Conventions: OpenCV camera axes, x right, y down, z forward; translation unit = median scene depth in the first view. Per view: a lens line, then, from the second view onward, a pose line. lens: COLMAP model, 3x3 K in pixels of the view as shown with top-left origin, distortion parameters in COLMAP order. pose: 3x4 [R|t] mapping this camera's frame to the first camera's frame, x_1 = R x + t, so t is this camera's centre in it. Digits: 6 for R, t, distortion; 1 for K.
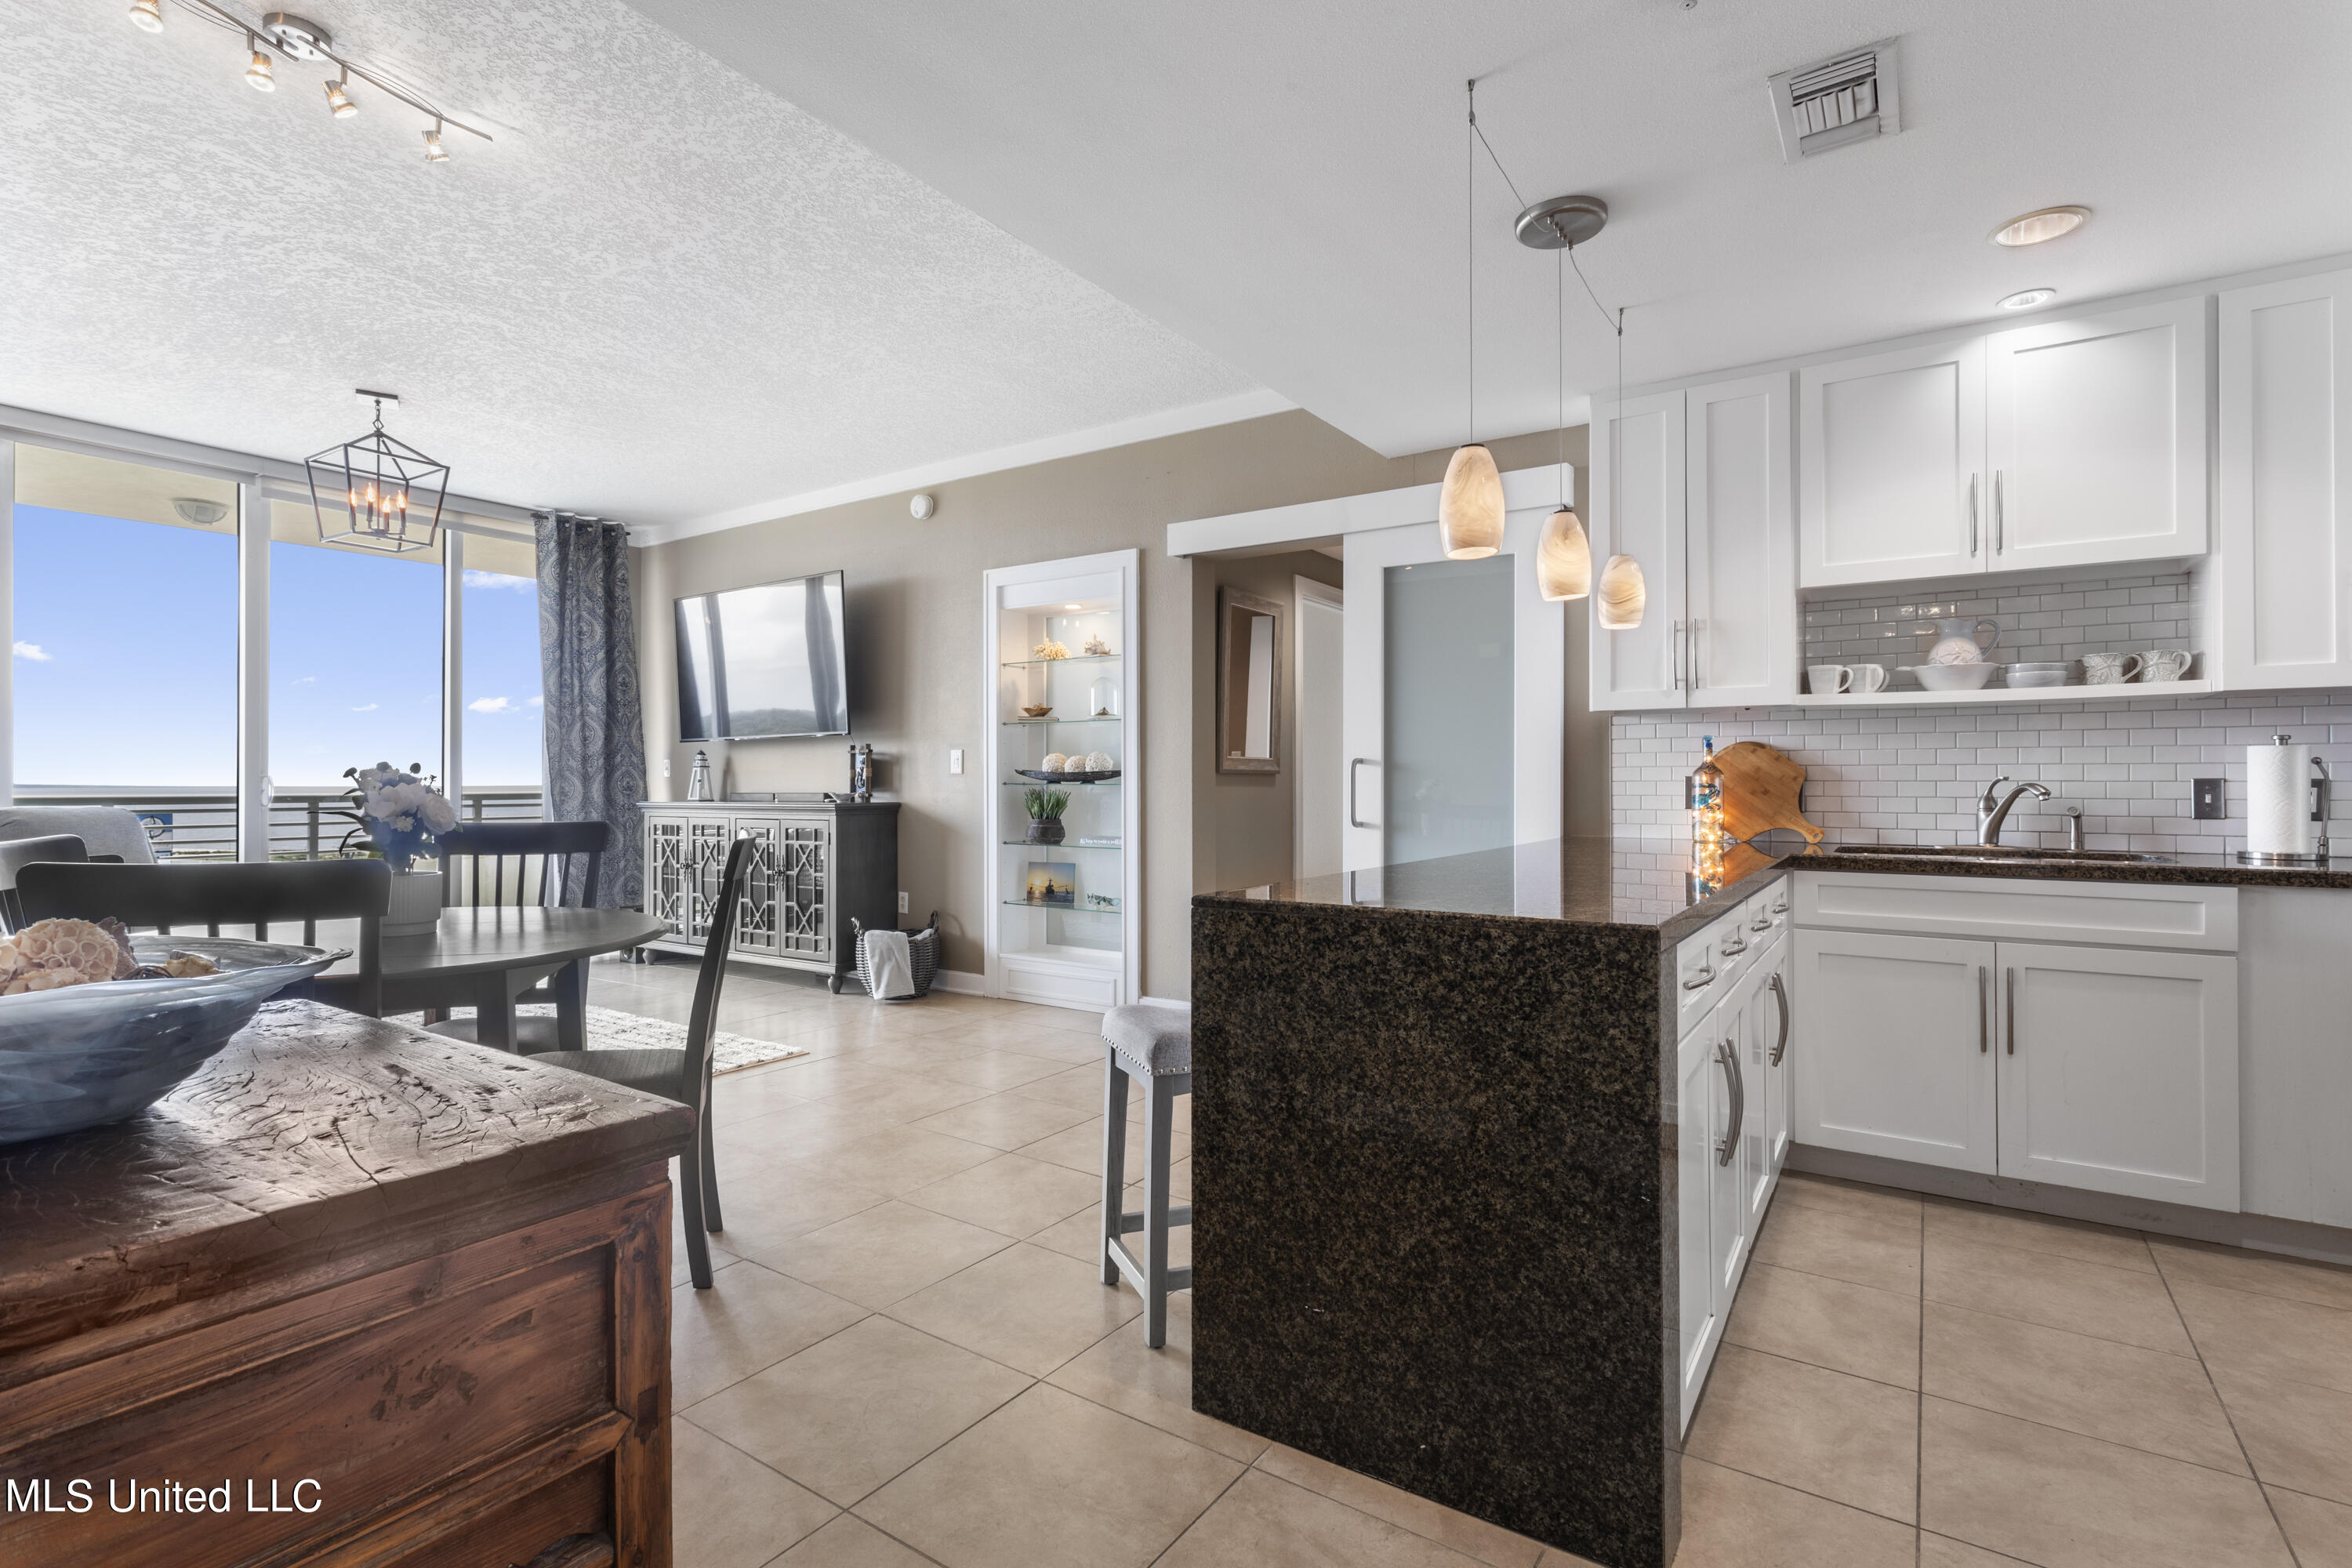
lens RADIAL K [[1109.7, 0, 1173.2], [0, 1109.7, 774.6], [0, 0, 1]] dist [0.002164, 0.001657]
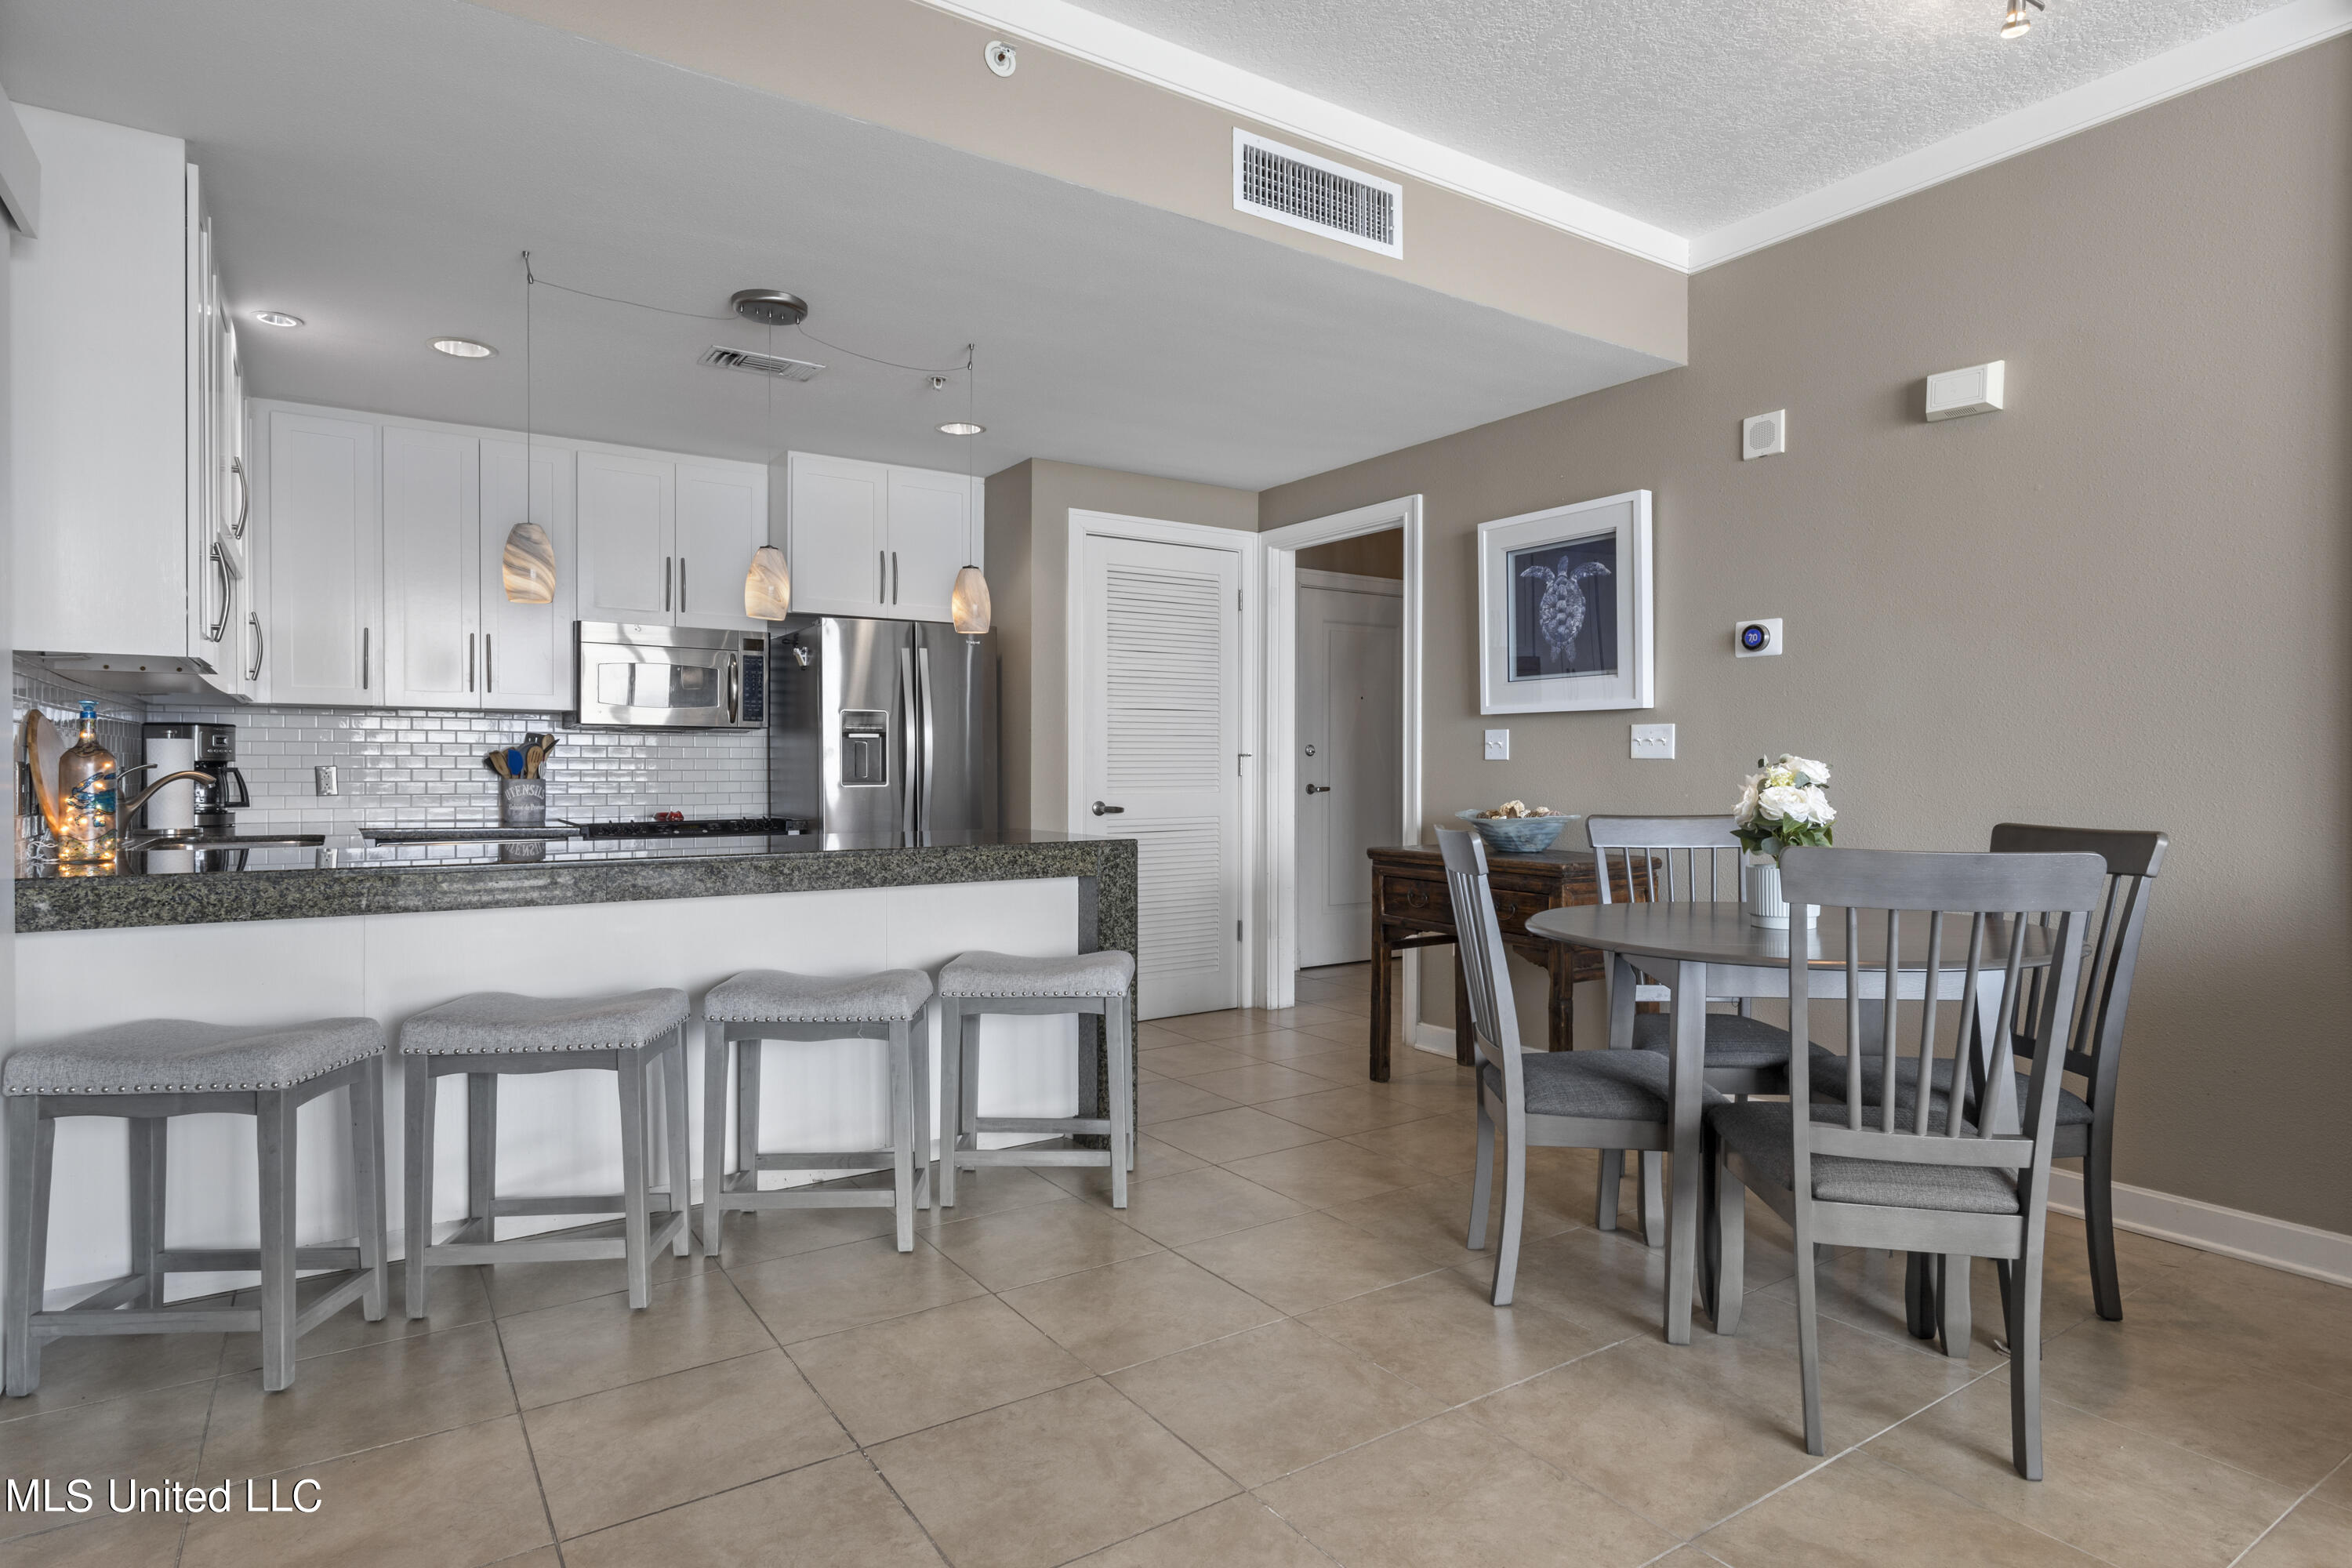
lens RADIAL K [[1255.2, 0, 1165.6], [0, 1255.2, 774.3], [0, 0, 1]] dist [-0.010045, 0.004247]
pose [[-0.924354, -0.005809, 0.381493, -0.406029], [-0.006186, 0.999981, 0.000238, 0.004639], [-0.381487, -0.002139, -0.924372, 1.481575]]
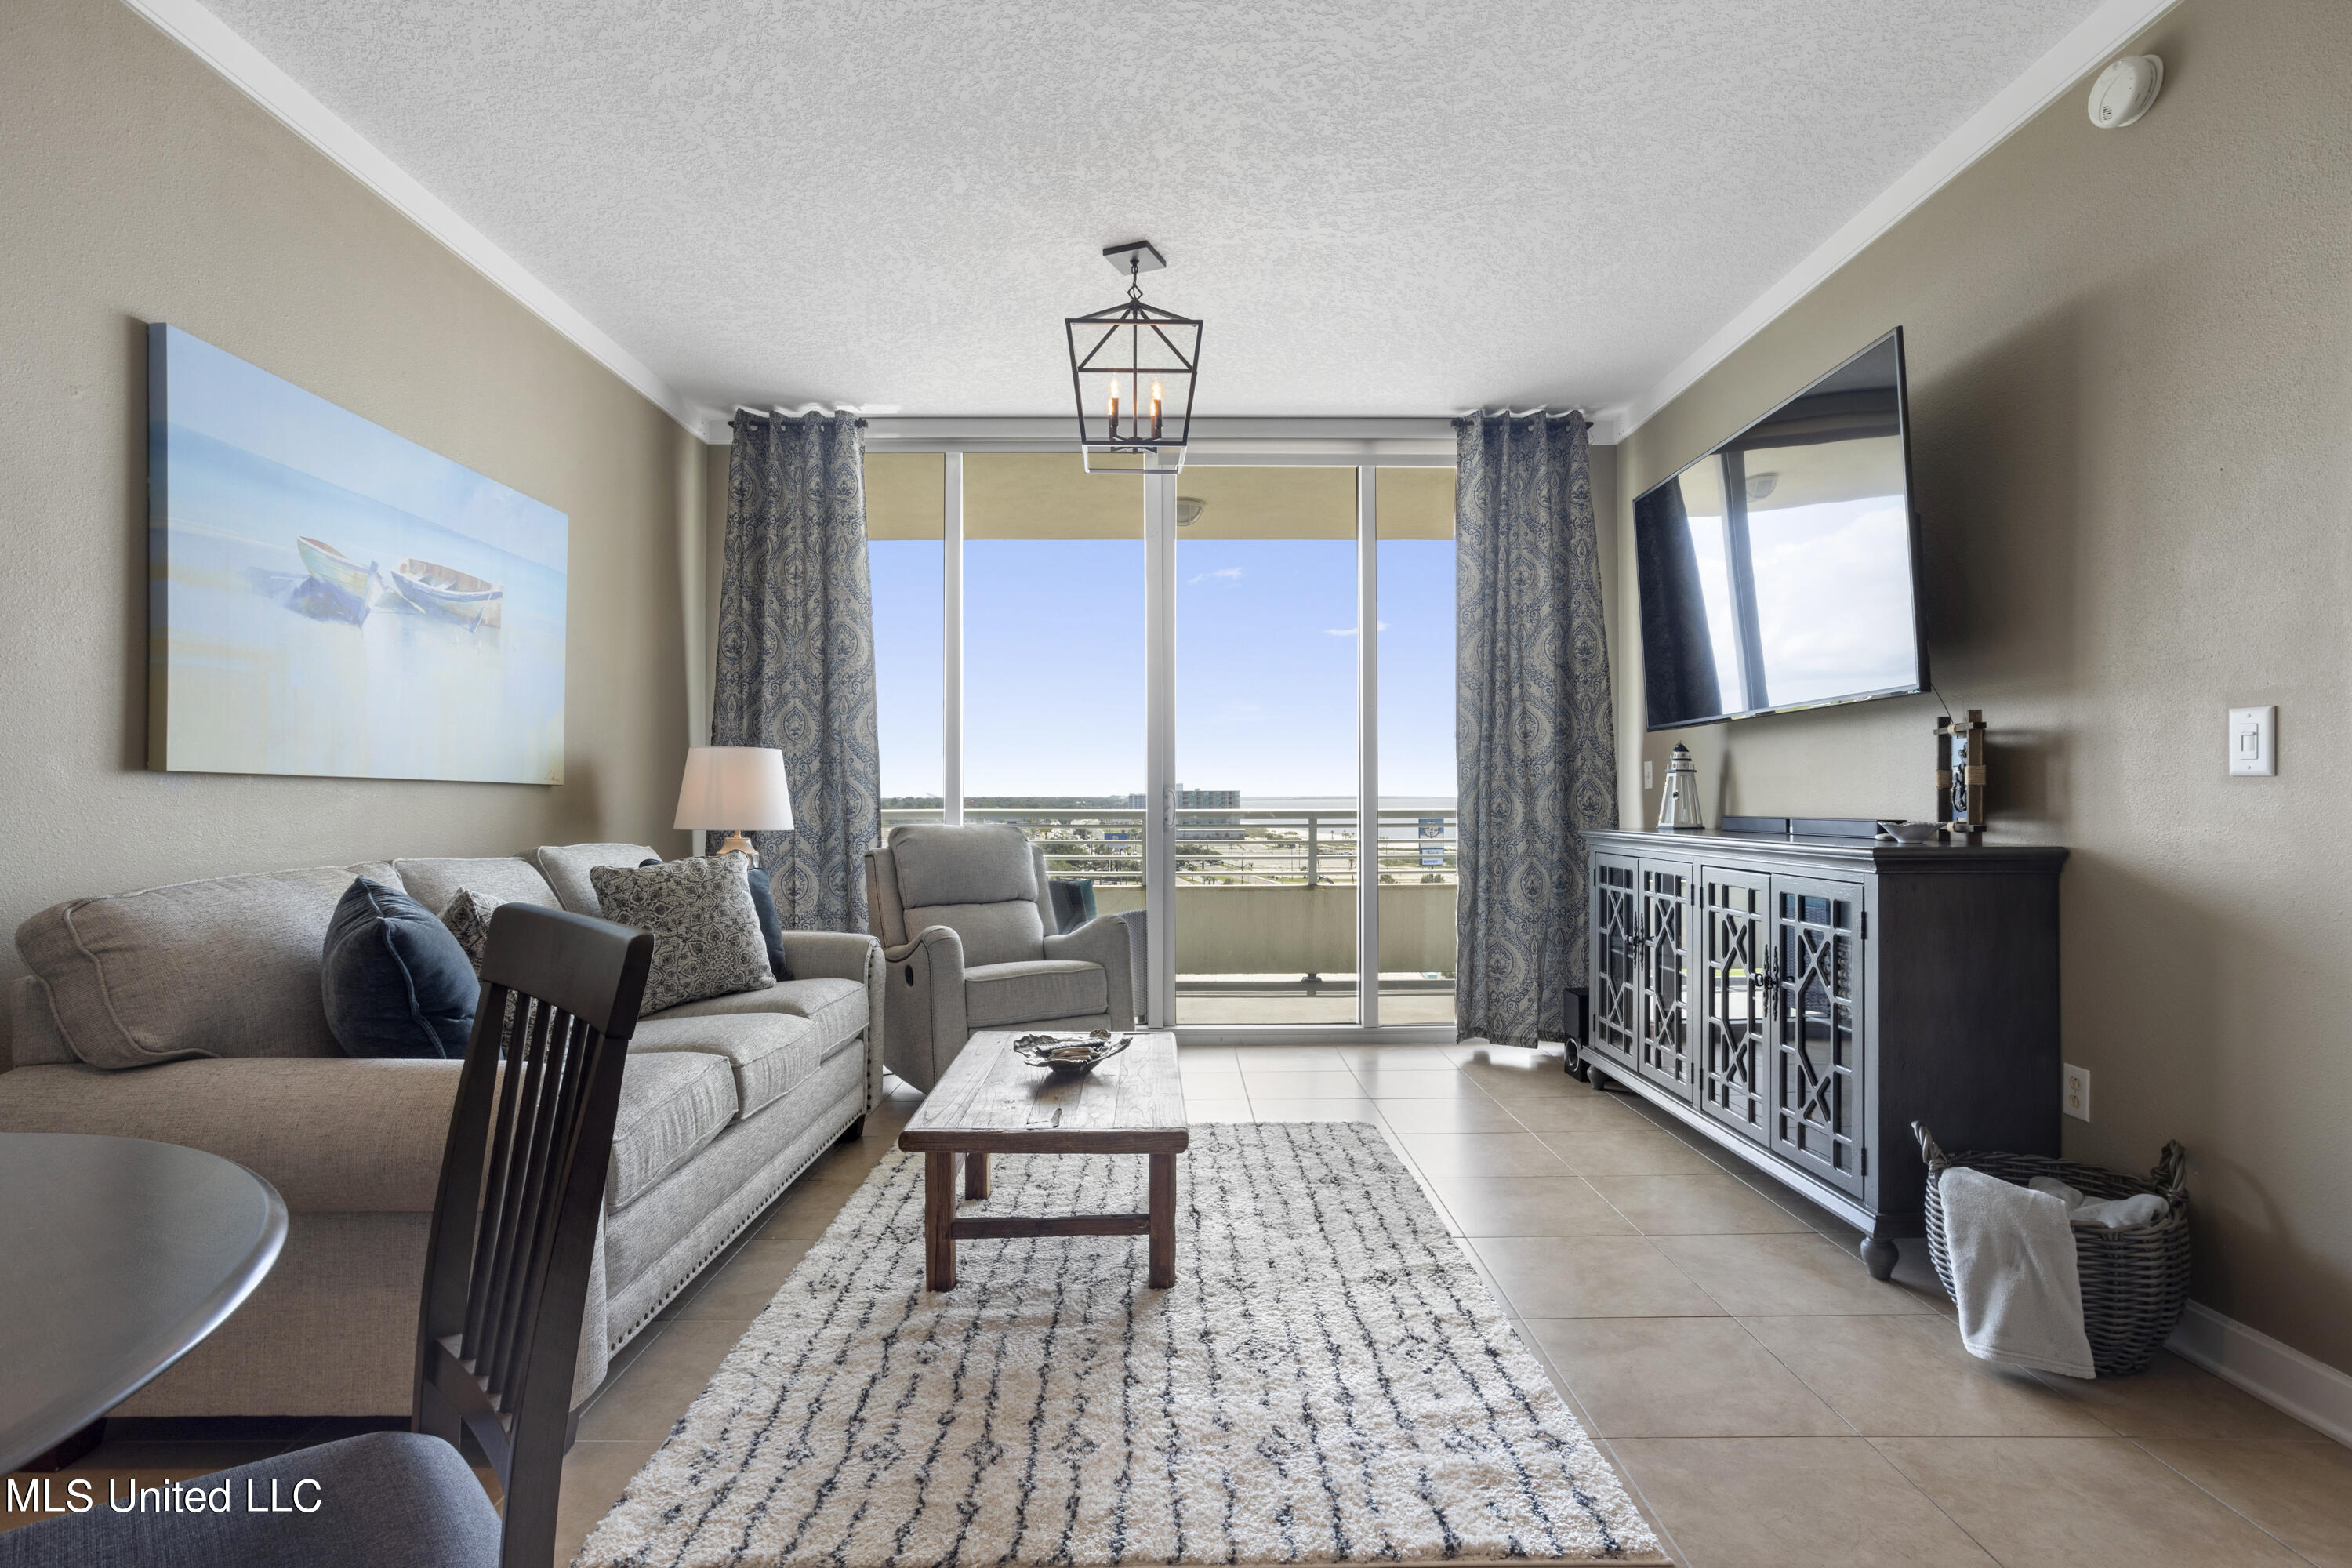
lens RADIAL K [[1138.5, 0, 1168.7], [0, 1138.5, 791.3], [0, 0, 1]] dist [-0.043047, 0.023227]
pose [[0.561355, -0.005871, -0.827554, -0.150293], [0.009623, 0.999954, -0.000567, 0.002270], [0.827519, -0.007646, 0.561386, 0.825651]]
